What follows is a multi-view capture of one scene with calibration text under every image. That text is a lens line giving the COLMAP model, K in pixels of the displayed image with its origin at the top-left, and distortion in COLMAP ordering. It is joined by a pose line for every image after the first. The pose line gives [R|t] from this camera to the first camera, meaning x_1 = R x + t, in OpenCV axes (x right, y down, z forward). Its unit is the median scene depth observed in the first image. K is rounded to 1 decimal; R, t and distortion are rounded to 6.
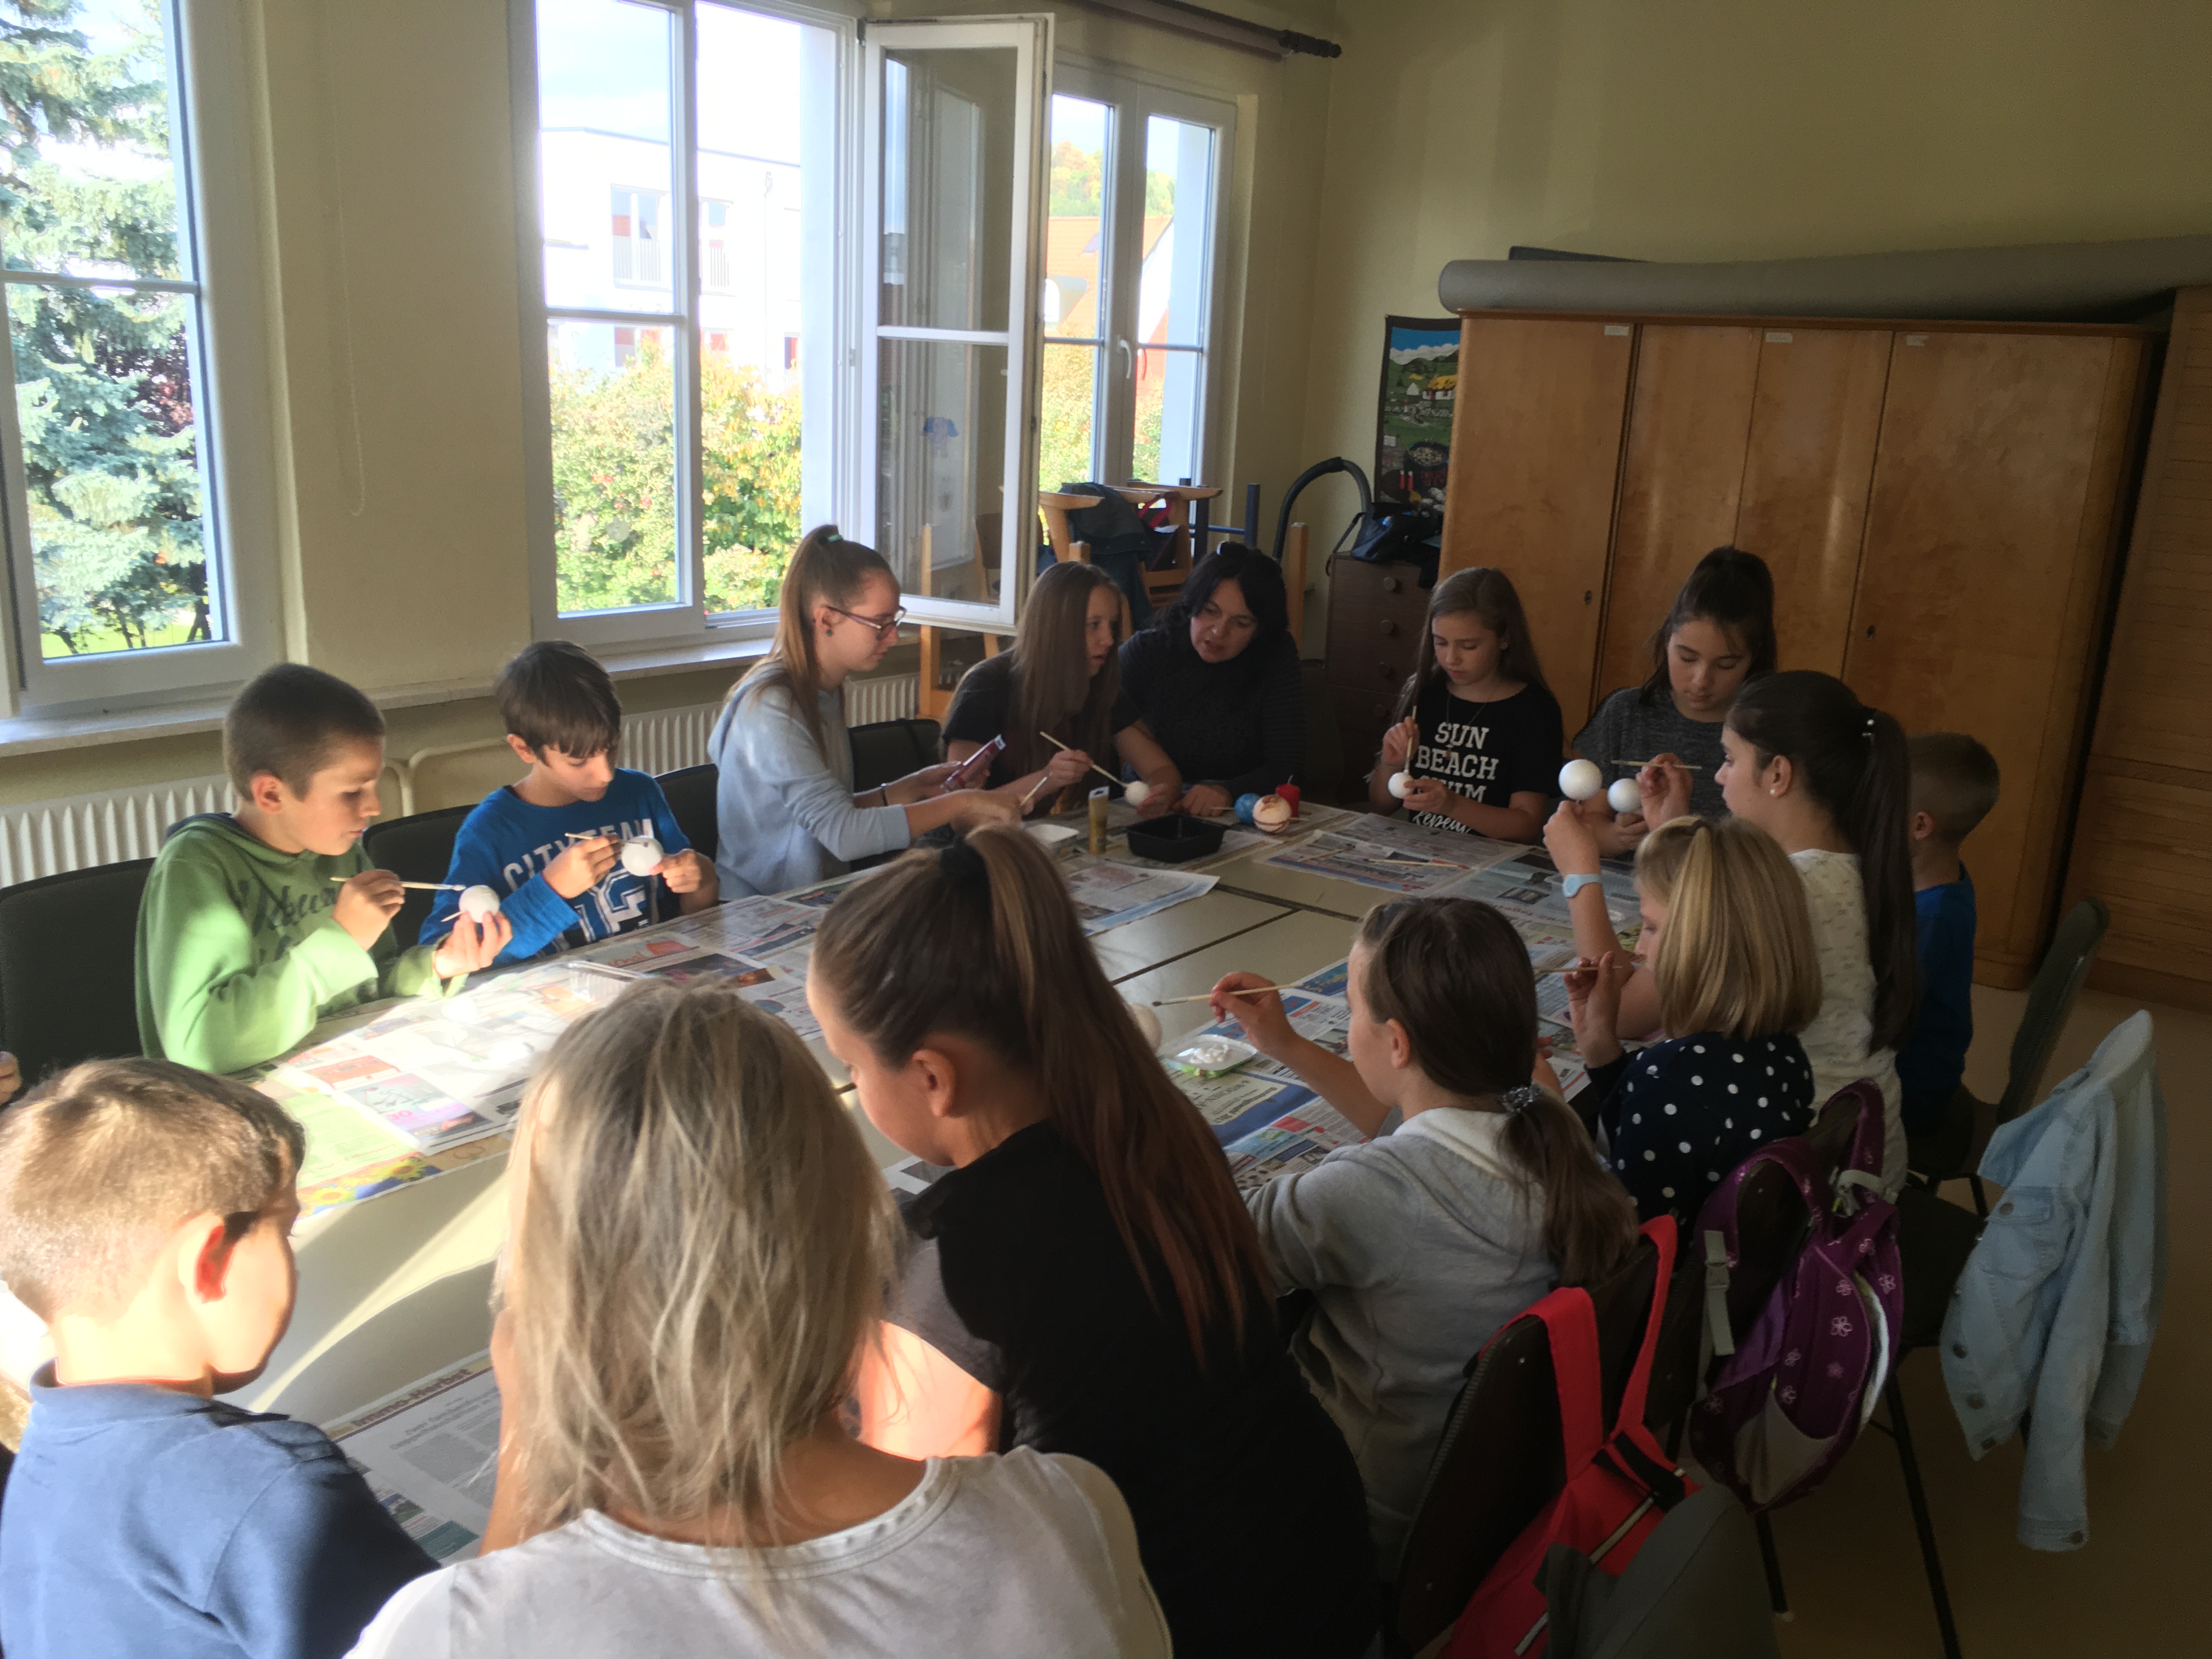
lens RADIAL K [[1870.4, 0, 1112.3], [0, 1870.4, 828.3], [0, 0, 1]] dist [0.068307, -0.079464]
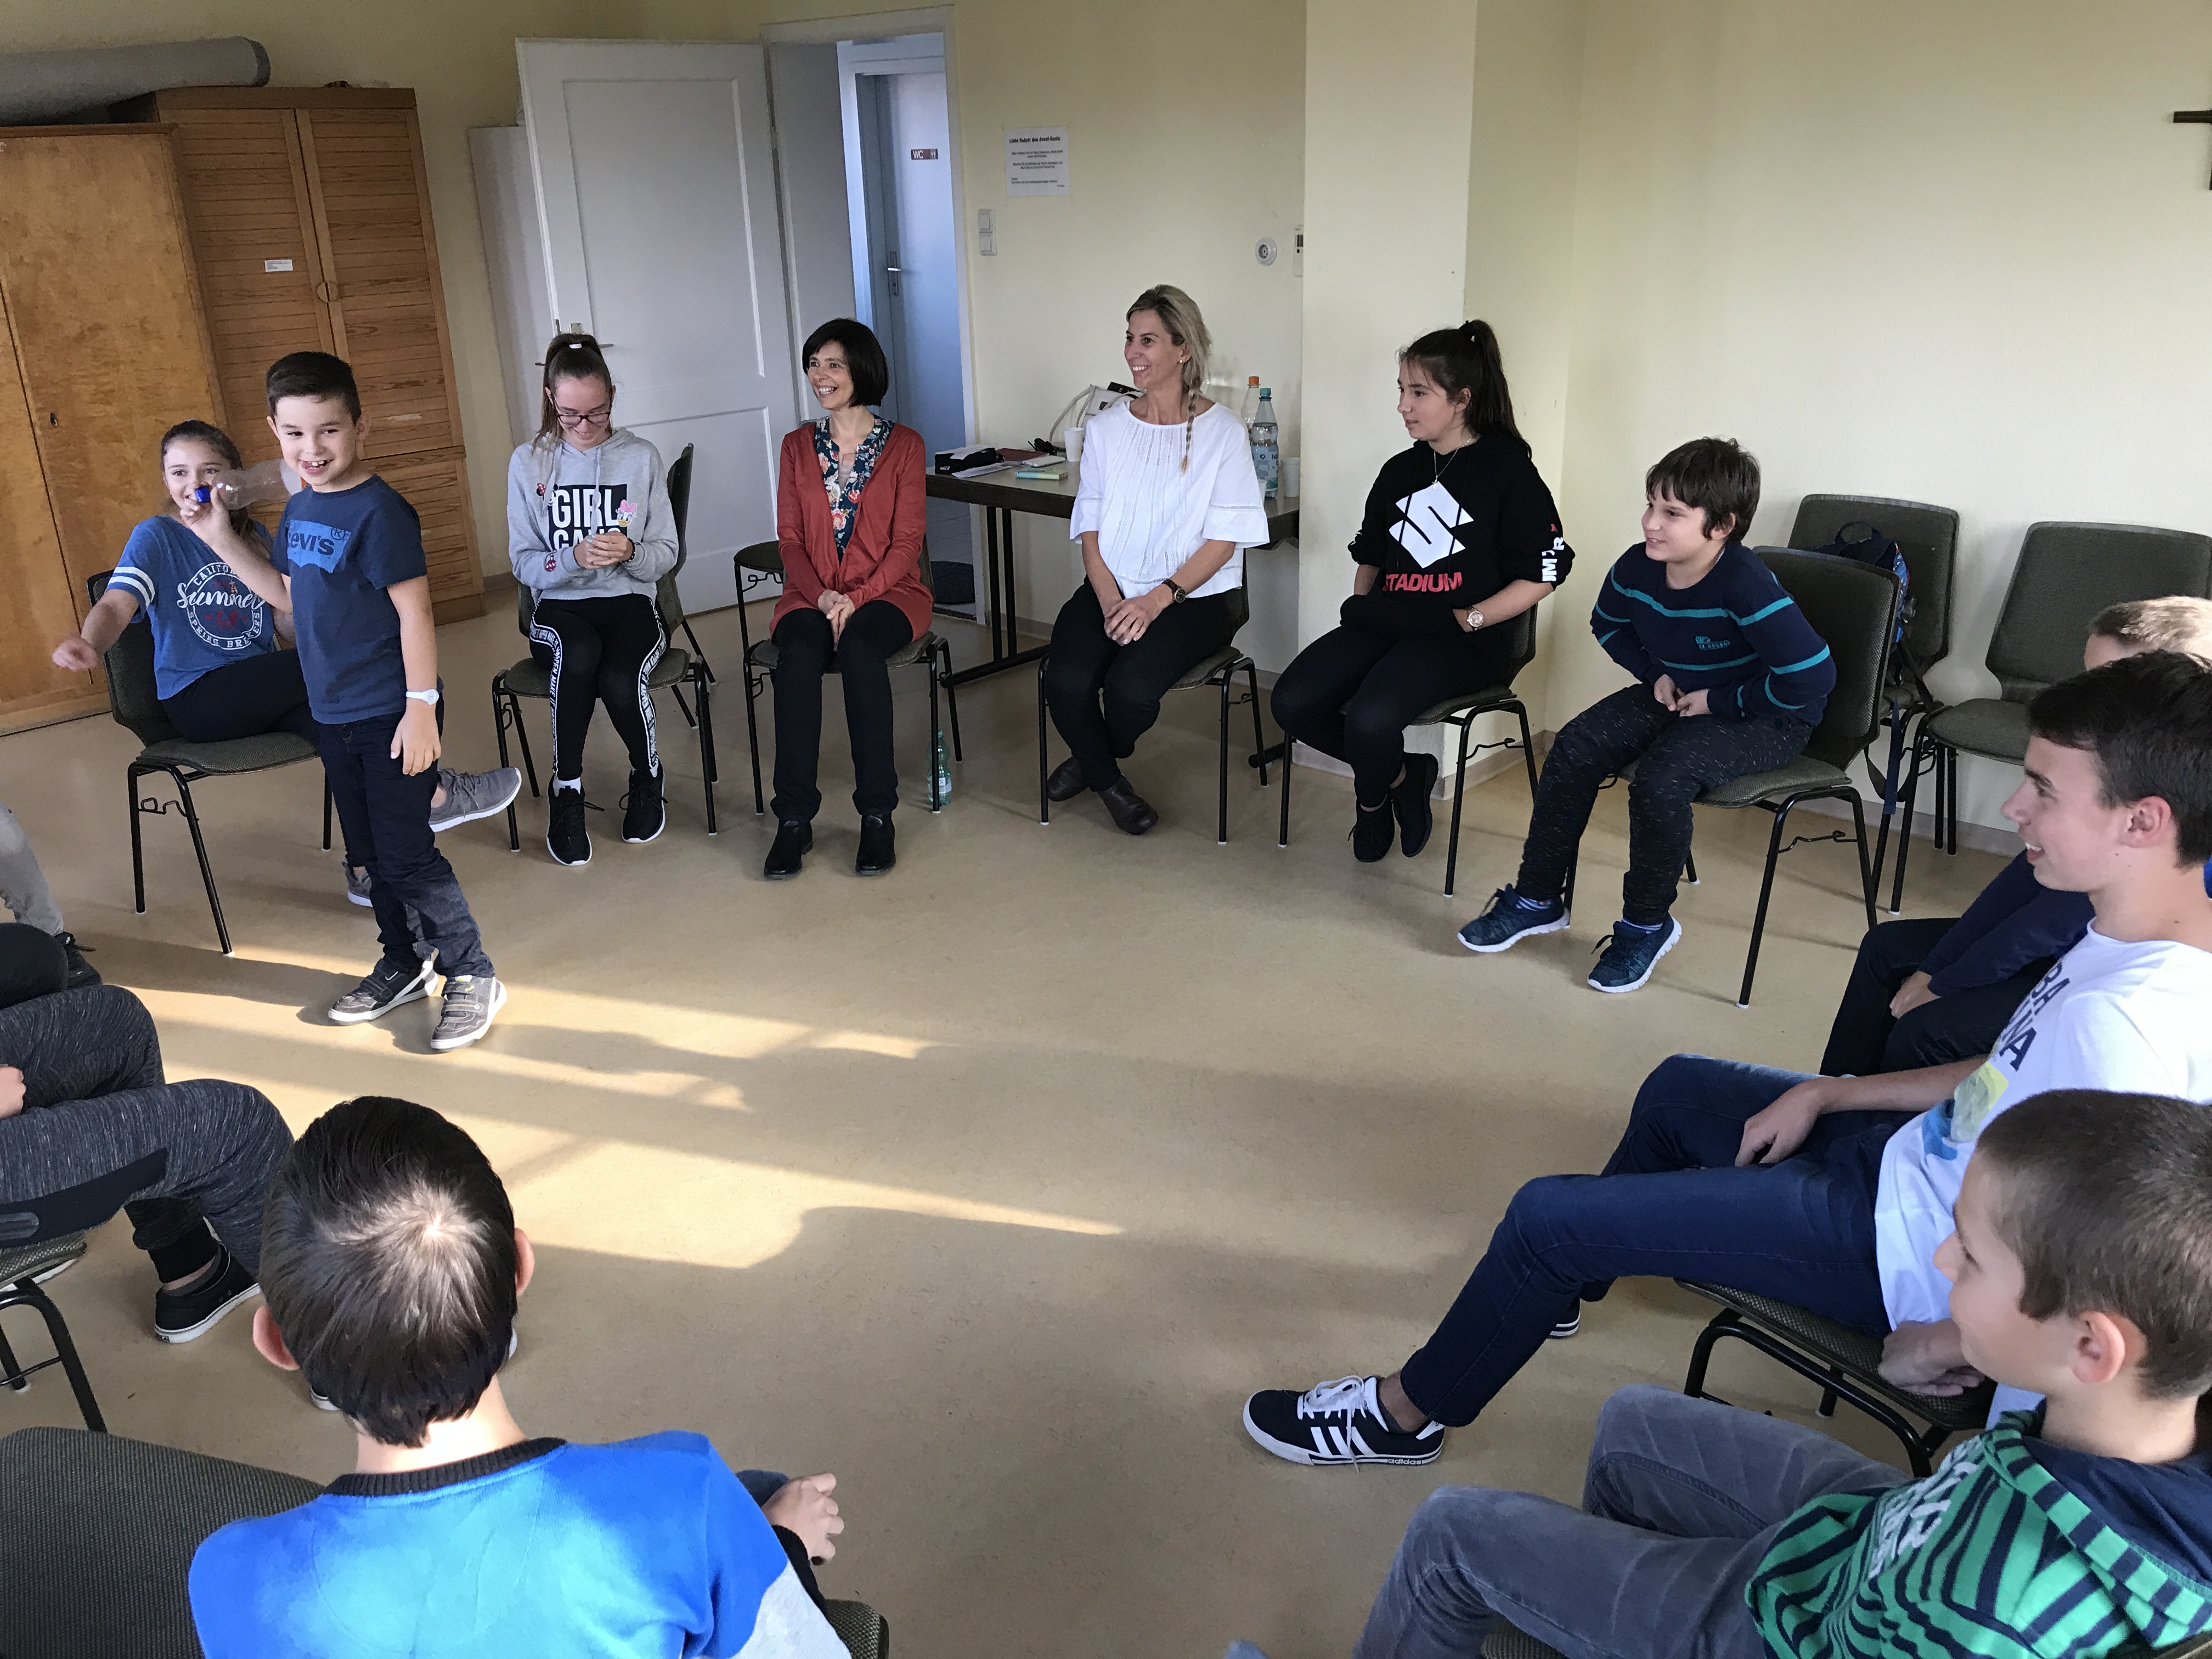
lens RADIAL K [[1882.0, 0, 1111.4], [0, 1882.0, 808.4], [0, 0, 1]] dist [0.050134, -0.042473]
pose [[0.105426, -0.383386, 0.917551, -0.636009], [0.280552, 0.896679, 0.342430, -0.107324], [-0.954032, 0.221320, 0.202092, 0.238297]]
